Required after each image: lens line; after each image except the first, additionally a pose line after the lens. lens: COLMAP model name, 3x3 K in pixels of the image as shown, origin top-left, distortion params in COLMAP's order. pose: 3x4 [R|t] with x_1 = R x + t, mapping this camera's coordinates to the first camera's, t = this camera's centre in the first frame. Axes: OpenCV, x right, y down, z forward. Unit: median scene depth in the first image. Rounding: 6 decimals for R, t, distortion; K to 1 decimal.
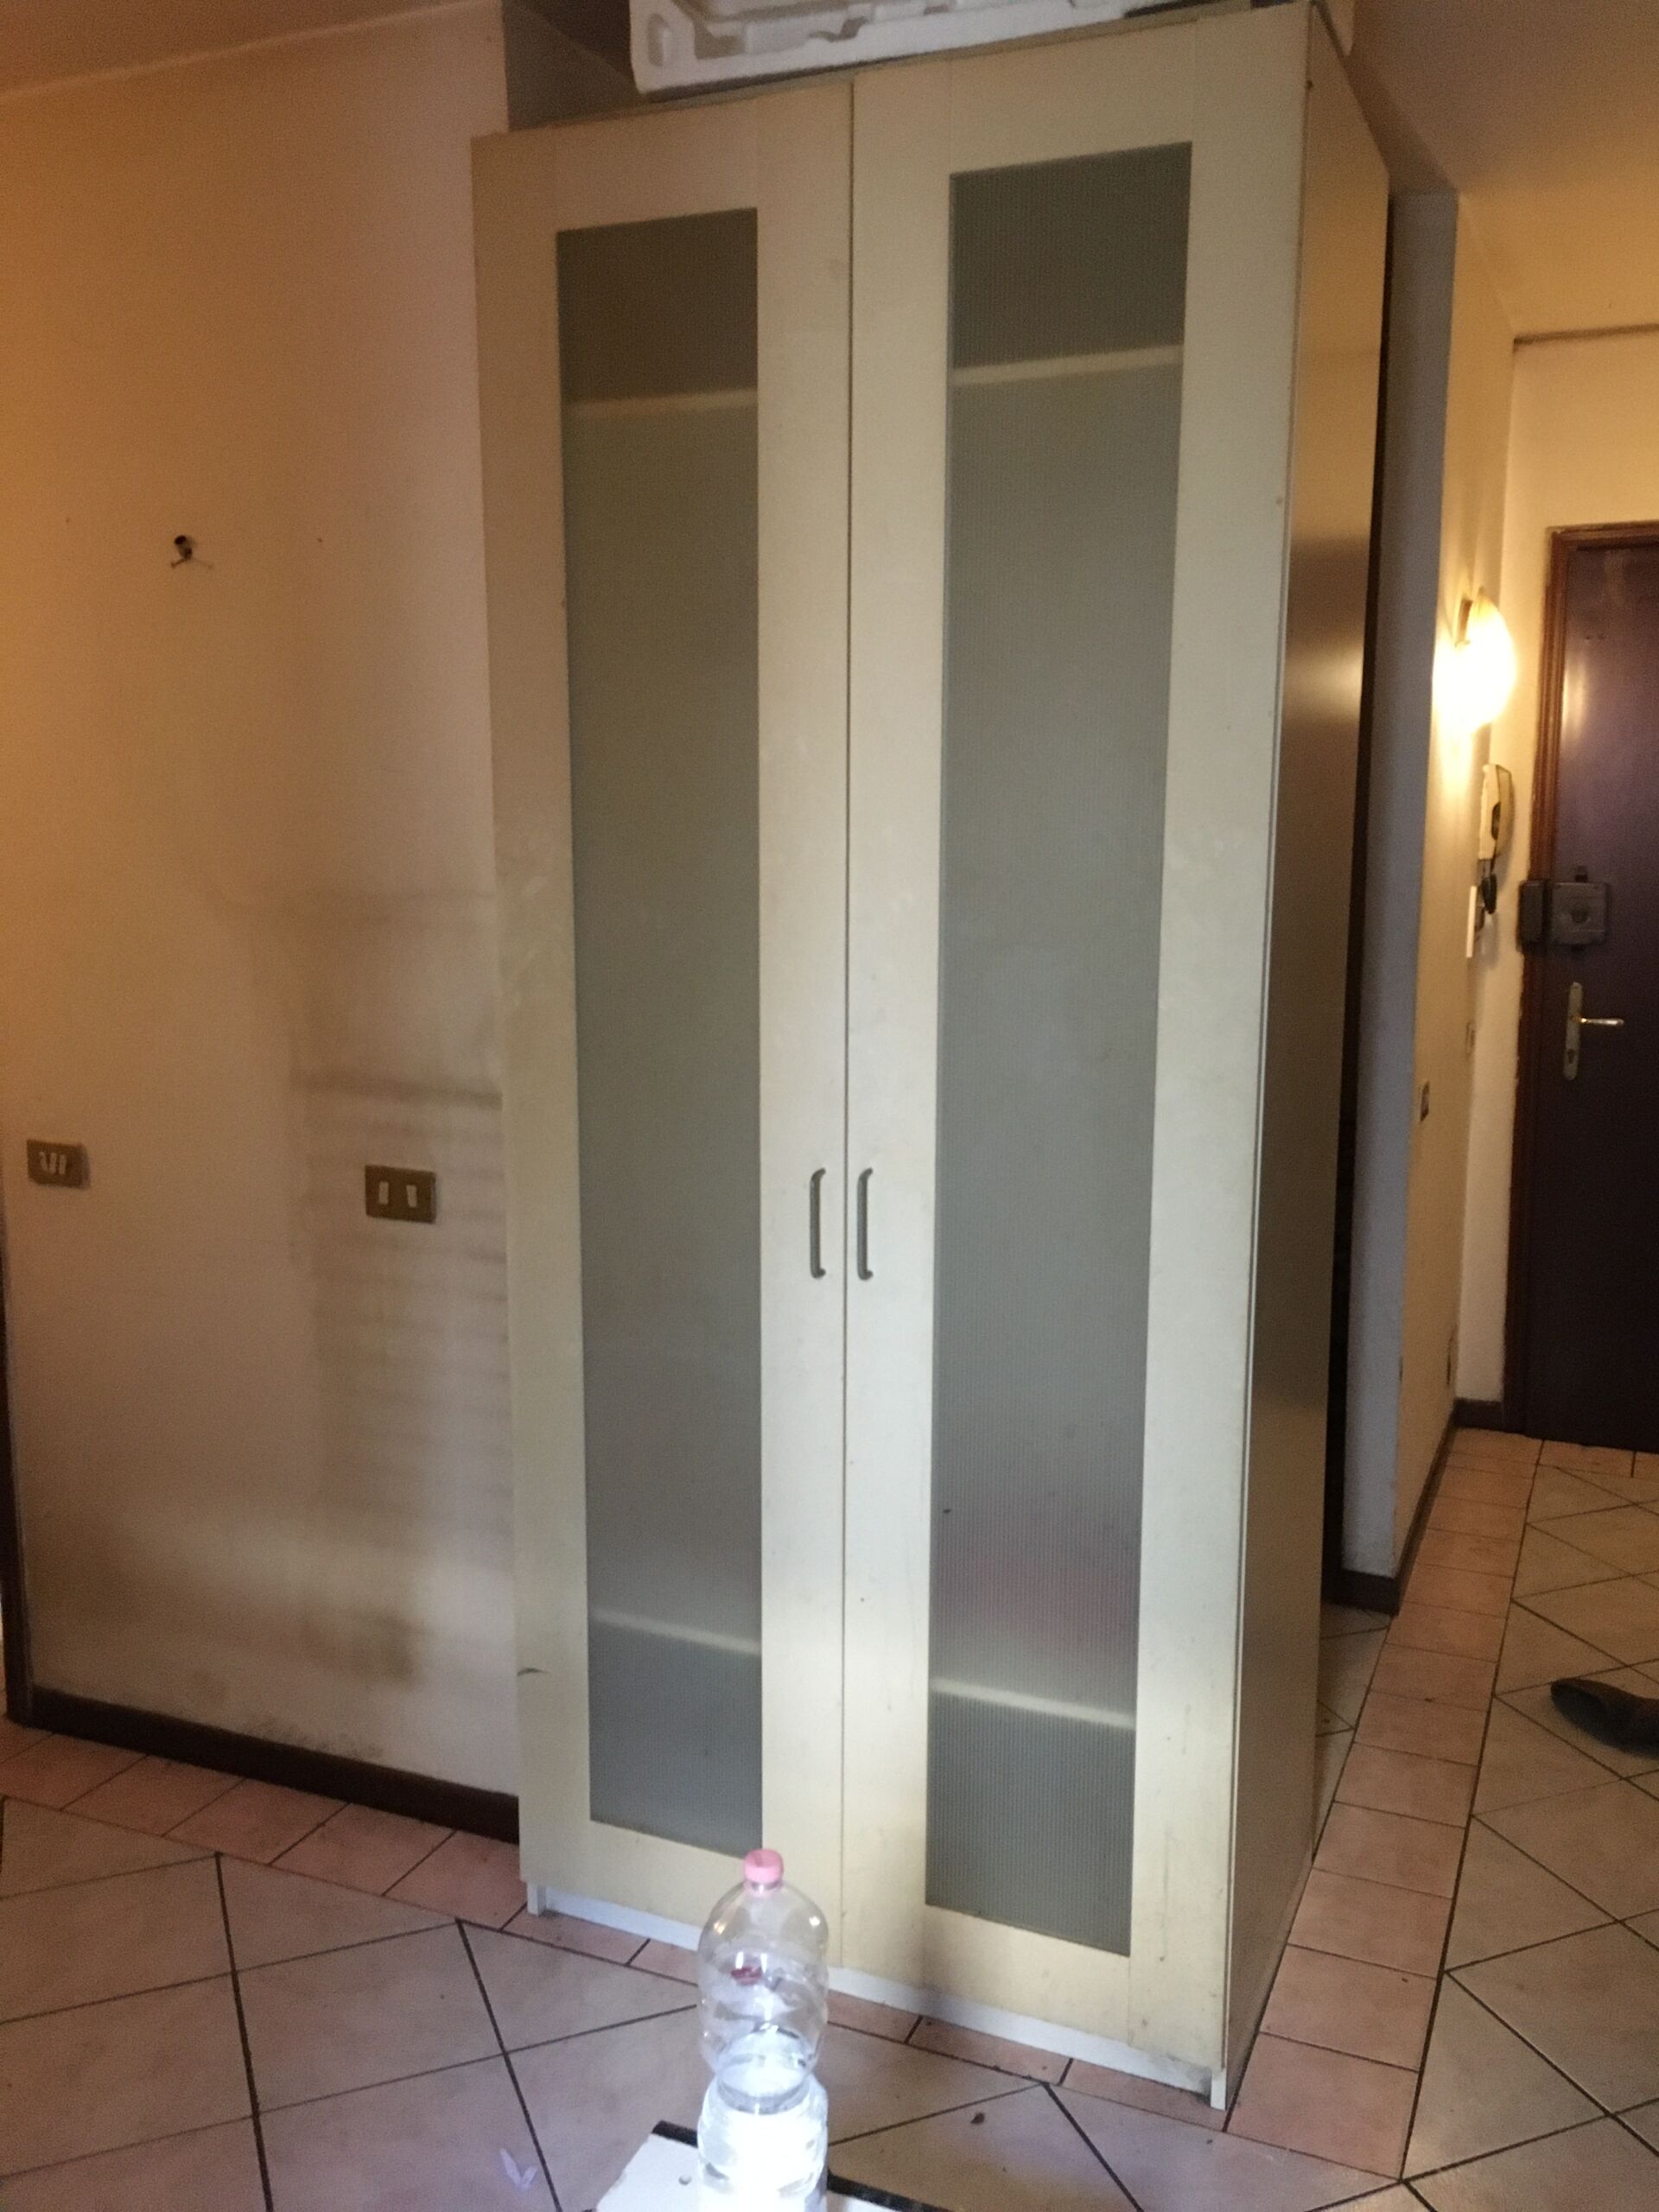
lens RADIAL K [[1882.5, 0, 836.2], [0, 1882.5, 1101.6], [0, 0, 1]] dist [0.067476, -0.080854]
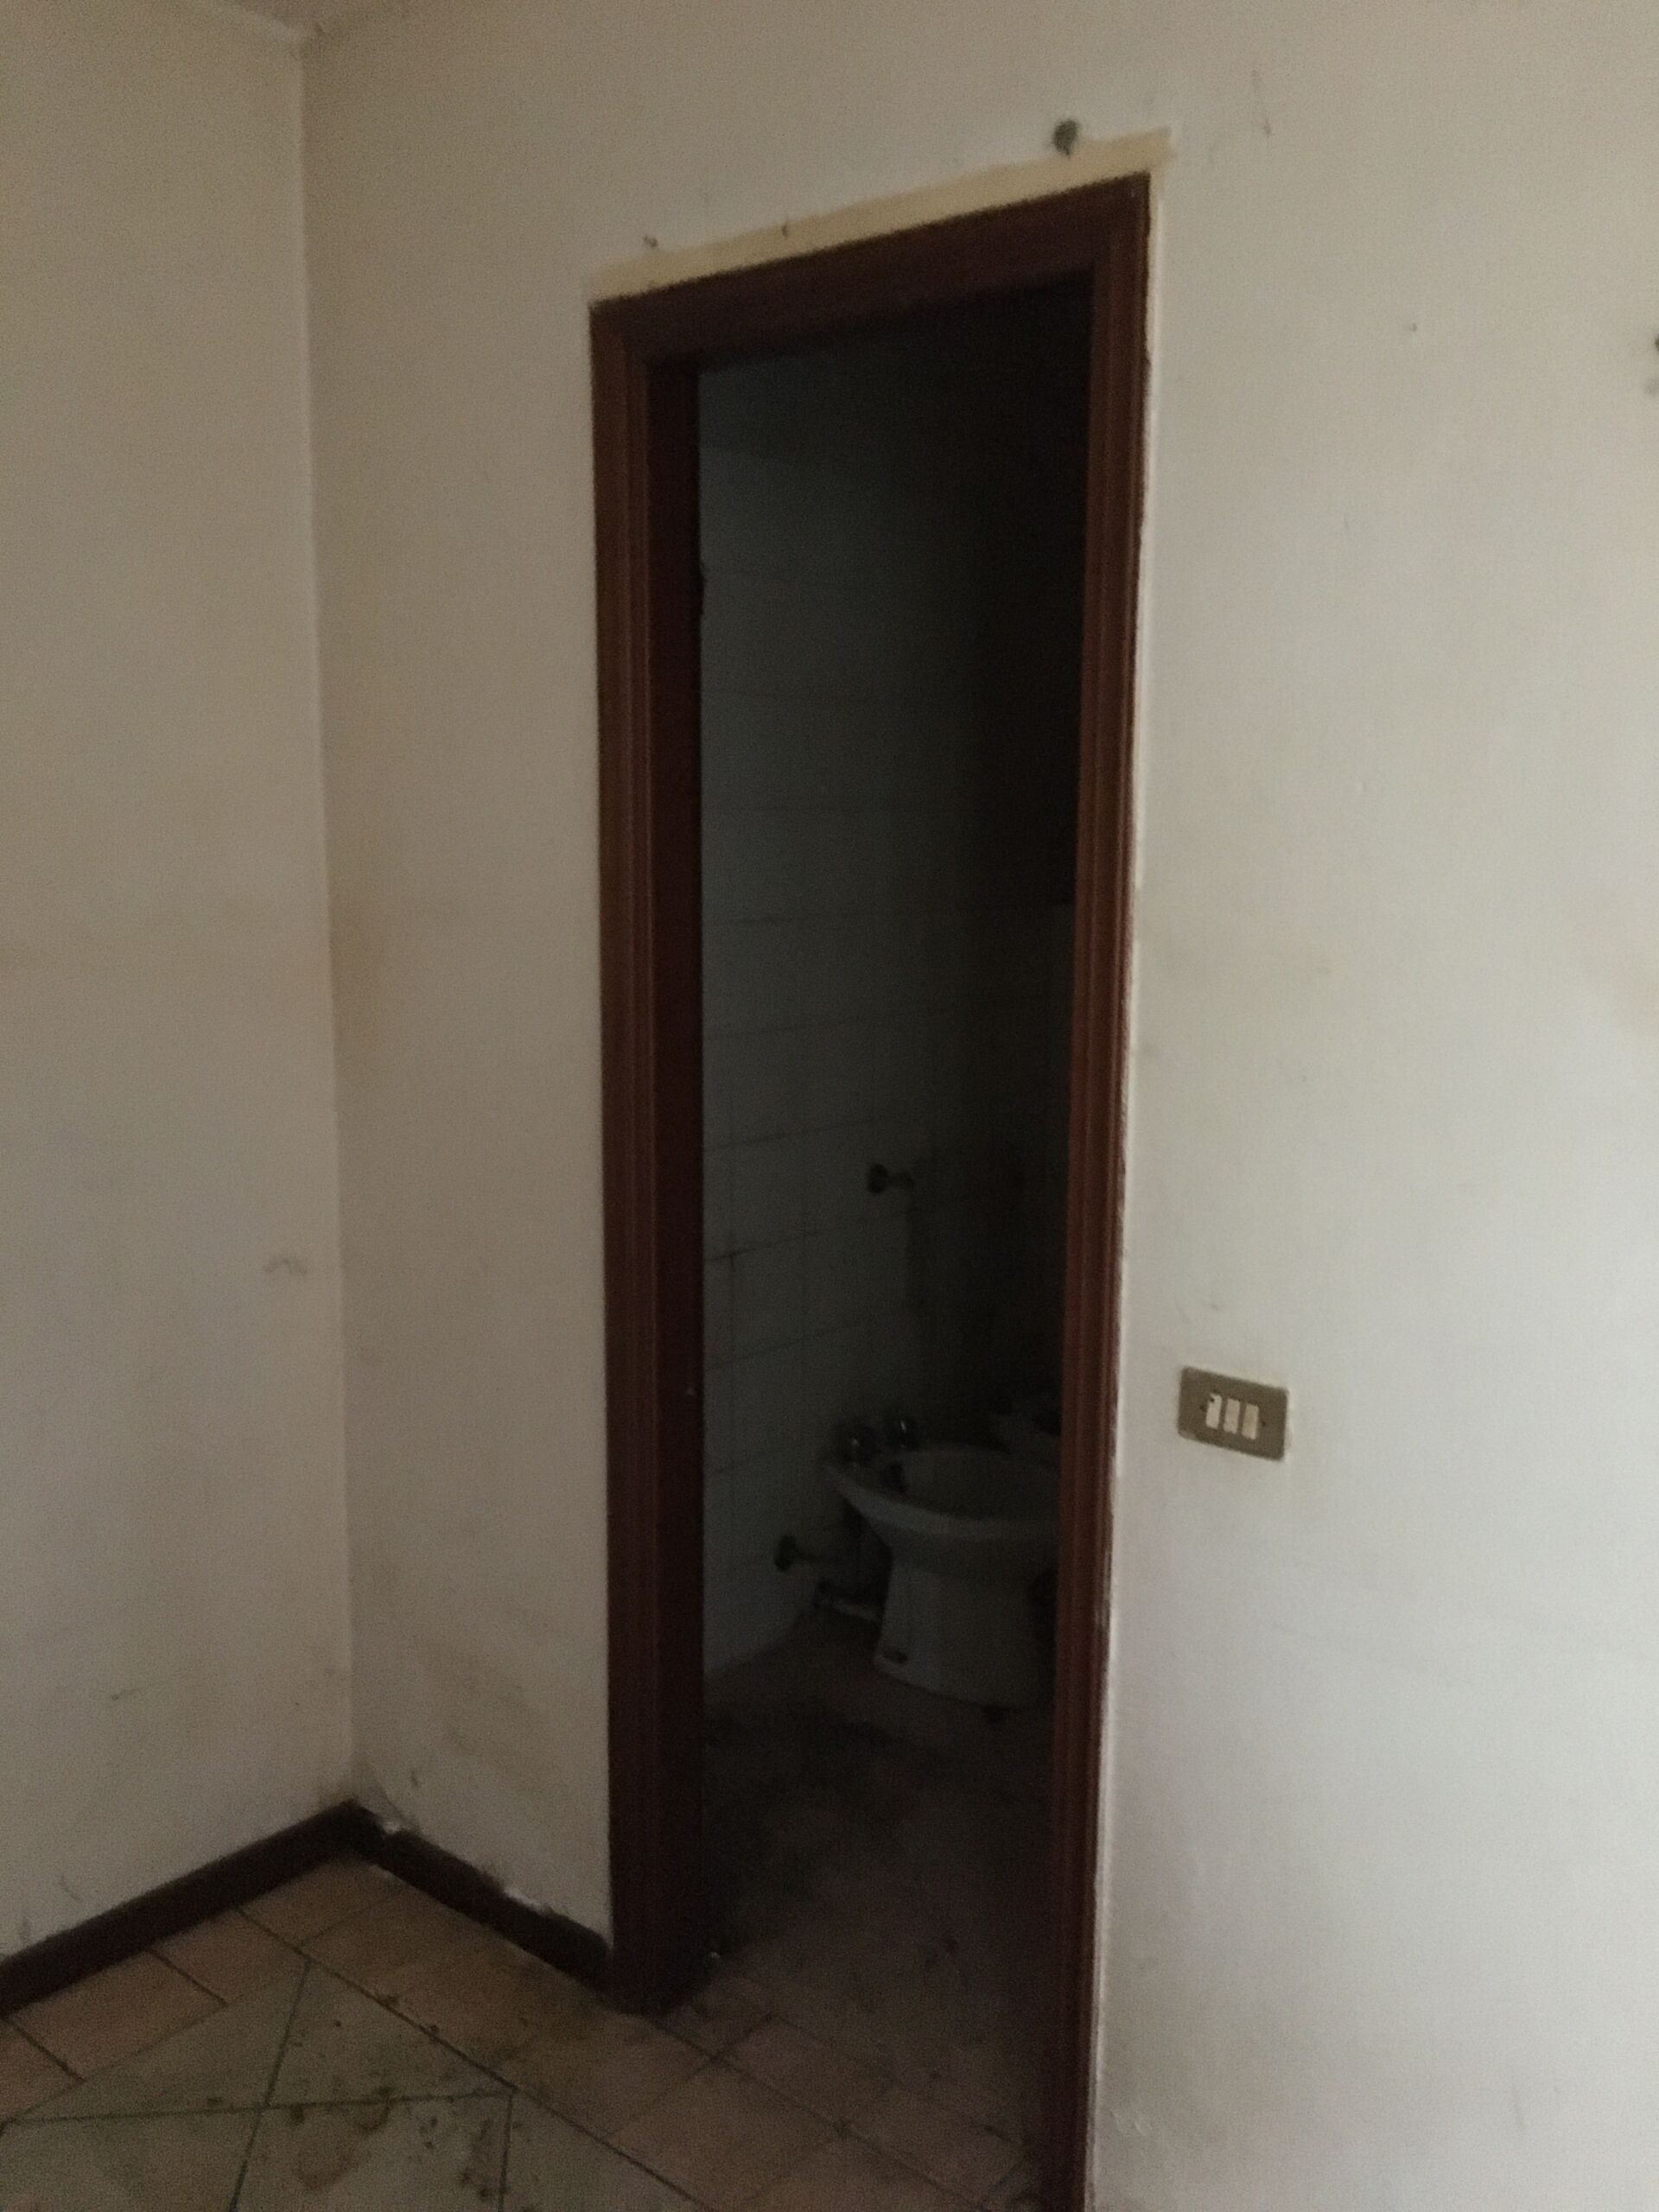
lens RADIAL K [[1882.5, 0, 830.1], [0, 1882.5, 1102.3], [0, 0, 1]] dist [0.067476, -0.080854]
pose [[0.958802, 0.051121, -0.279438, -0.405107], [-0.054623, 0.998496, -0.004755, -0.063425], [0.278774, 0.019823, 0.960152, 0.417493]]
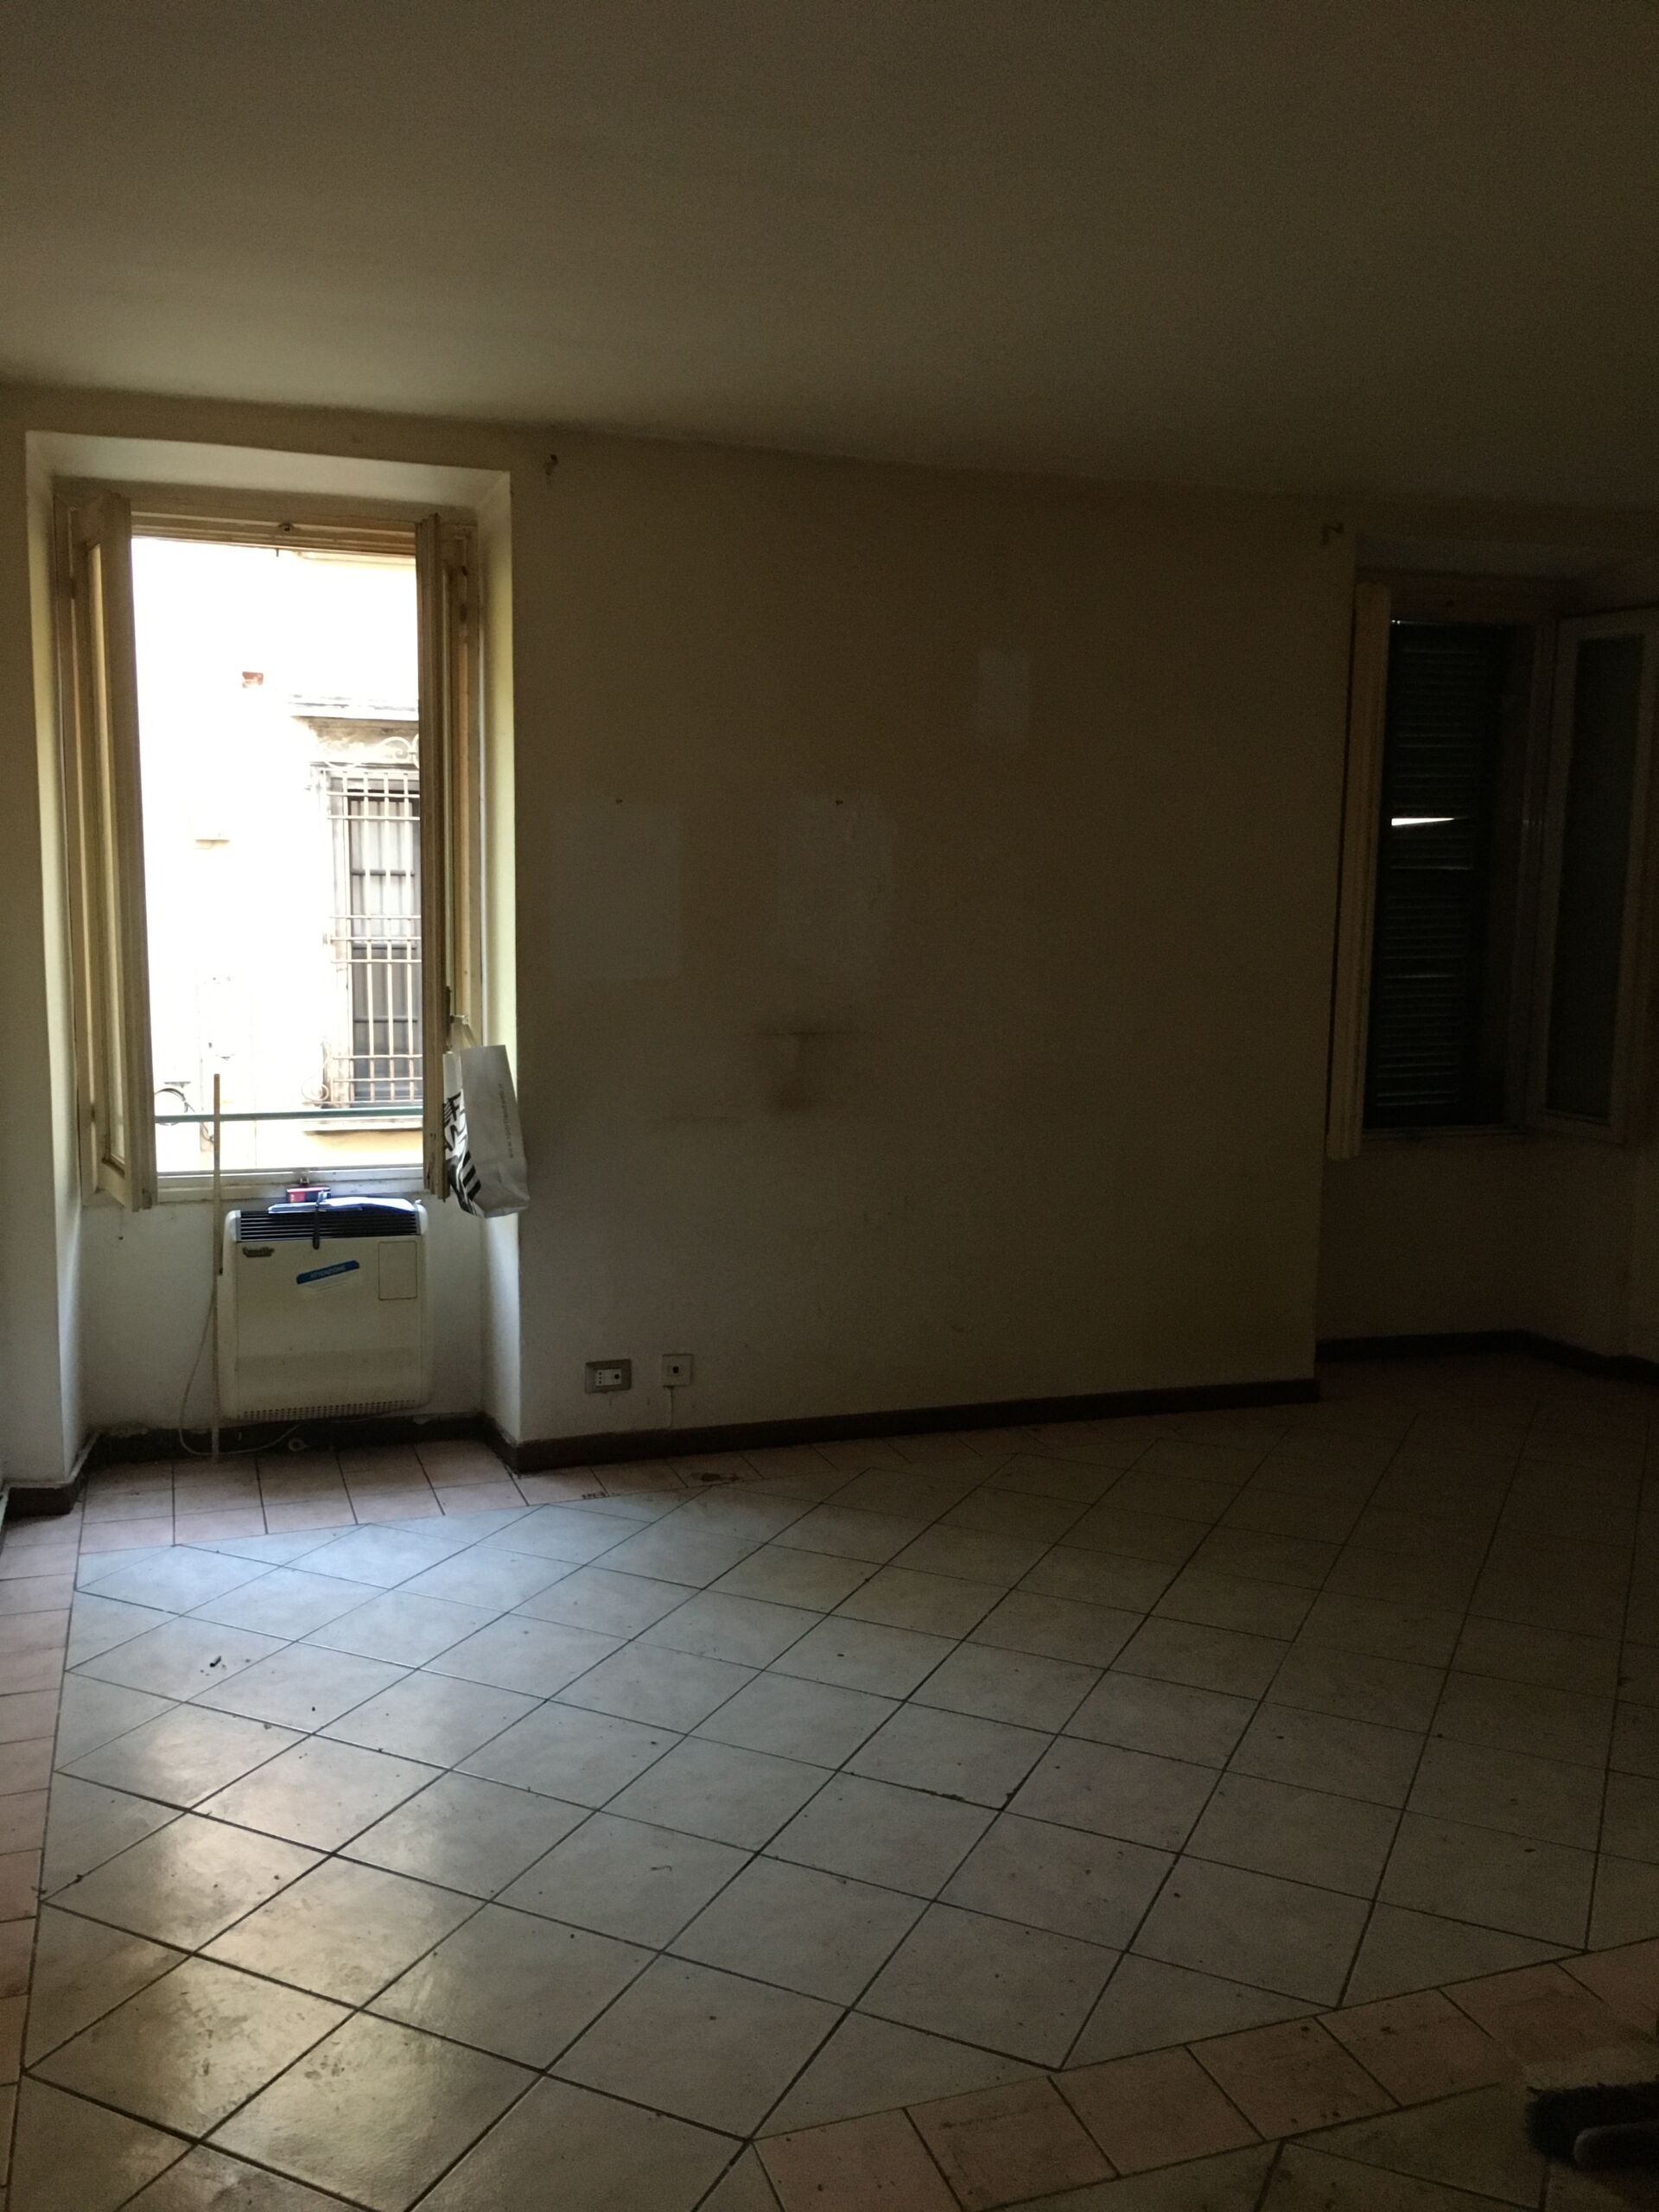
lens RADIAL K [[1882.5, 0, 818.1], [0, 1882.5, 1109.5], [0, 0, 1]] dist [0.067476, -0.080854]
pose [[-0.738170, 0.083882, -0.669380, 0.729826], [-0.114387, 0.962309, 0.246732, -0.208075], [0.664847, 0.258698, -0.700752, 1.264153]]
